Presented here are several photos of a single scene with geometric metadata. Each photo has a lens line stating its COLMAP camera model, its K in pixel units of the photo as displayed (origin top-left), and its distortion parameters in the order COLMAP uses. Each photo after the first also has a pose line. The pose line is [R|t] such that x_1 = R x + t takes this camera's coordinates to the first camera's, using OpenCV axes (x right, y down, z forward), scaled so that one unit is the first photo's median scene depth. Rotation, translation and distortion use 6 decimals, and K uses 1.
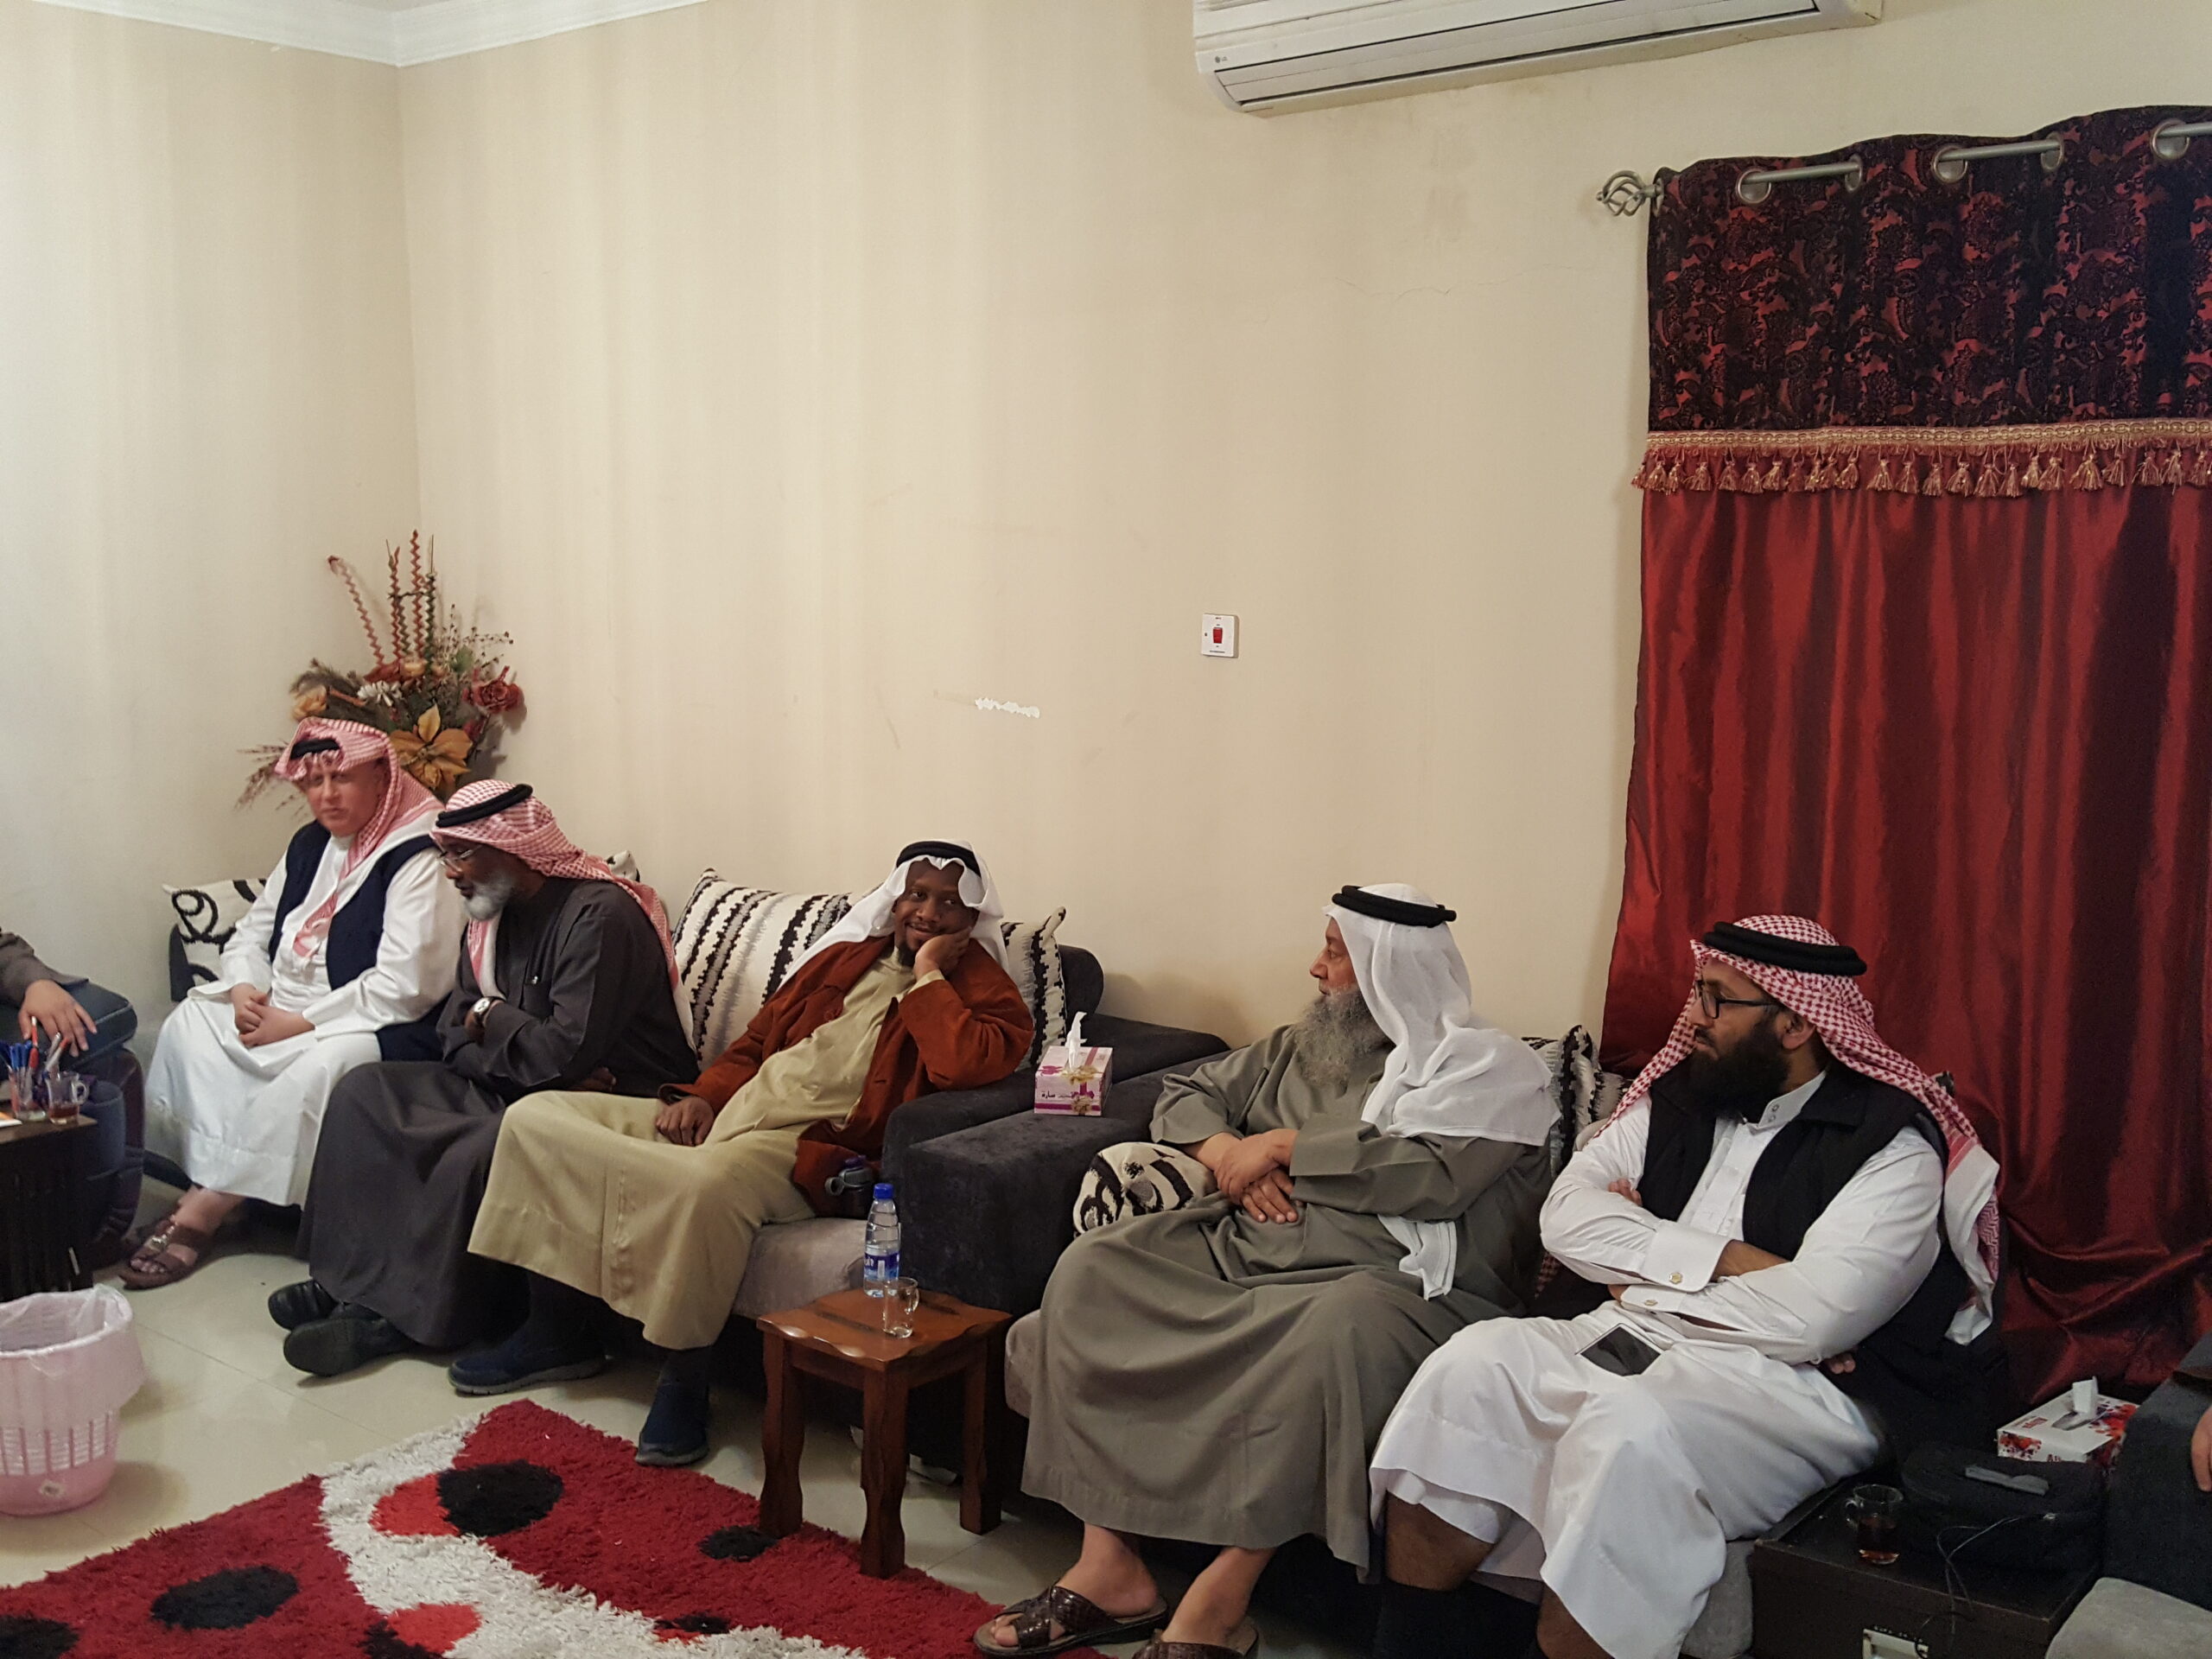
lens RADIAL K [[2151.1, 0, 1106.0], [0, 2151.1, 829.5], [0, 0, 1]] dist [0.149997, -0.269758]
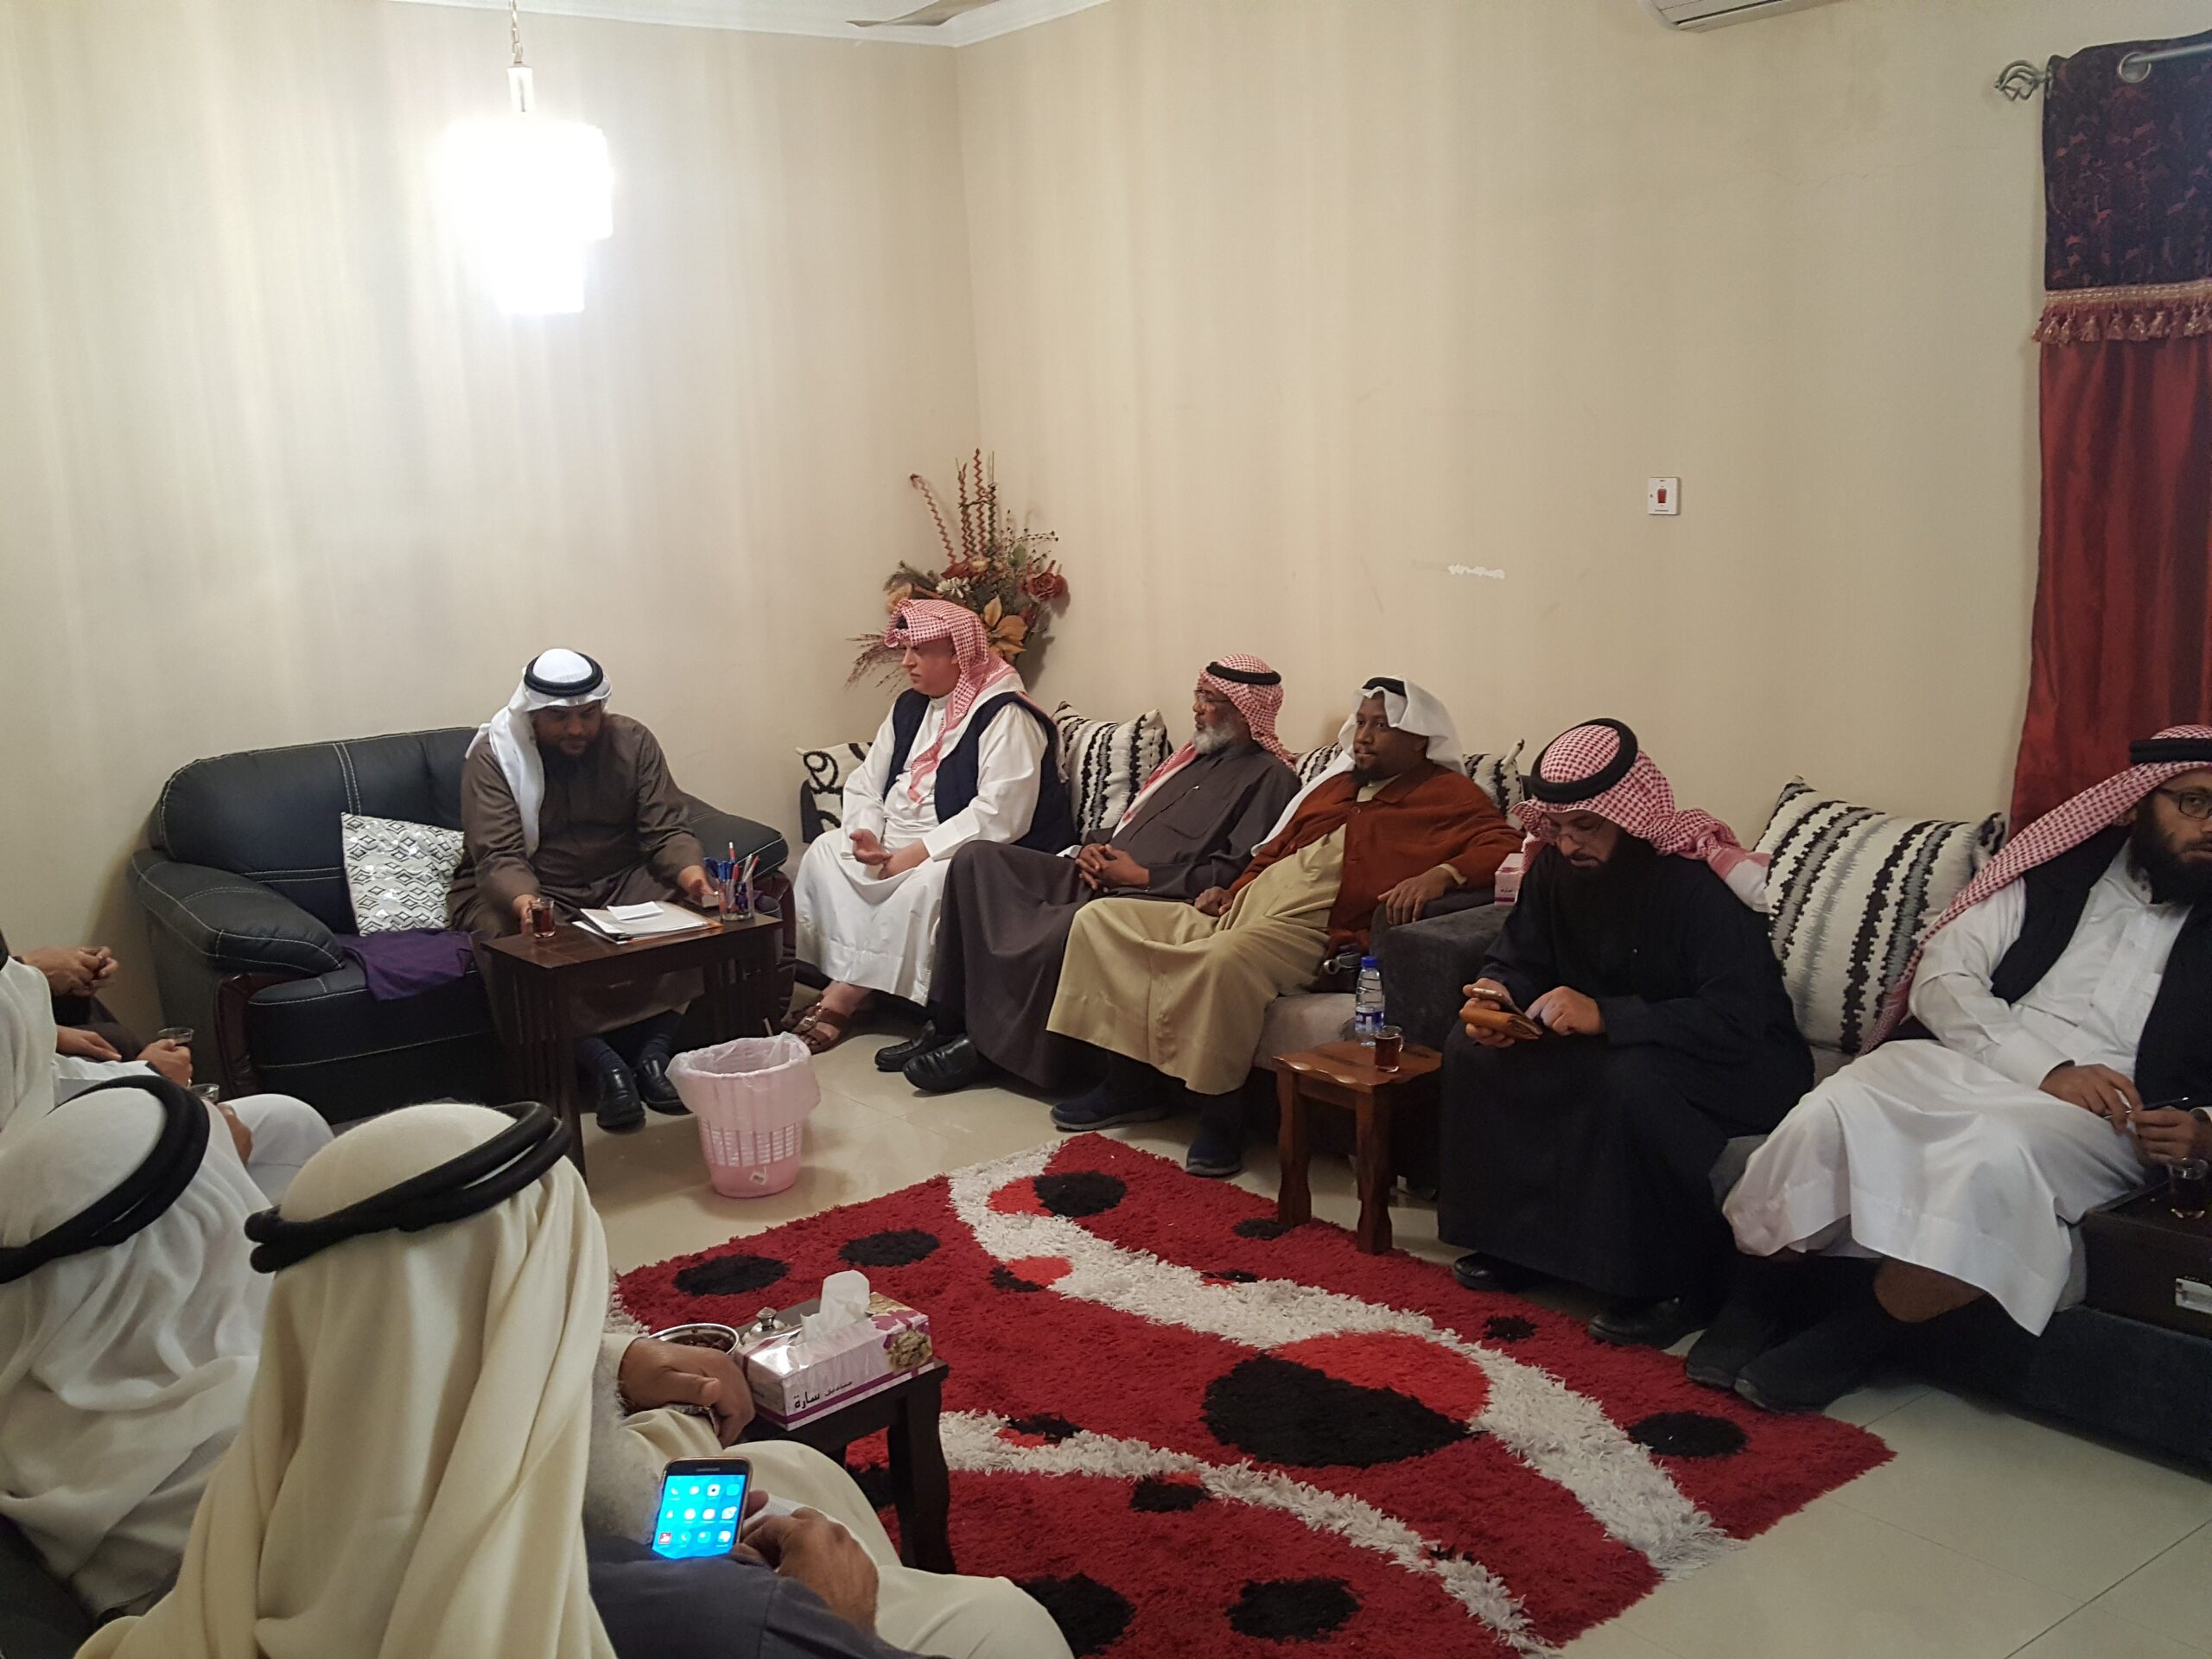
lens RADIAL K [[2151.1, 0, 1106.0], [0, 2151.1, 829.5], [0, 0, 1]] dist [0.149997, -0.269758]
pose [[0.972274, -0.012964, -0.233487, 0.038465], [0.023662, 0.998792, 0.043075, 0.033946], [0.232646, -0.047406, 0.971405, -0.222965]]
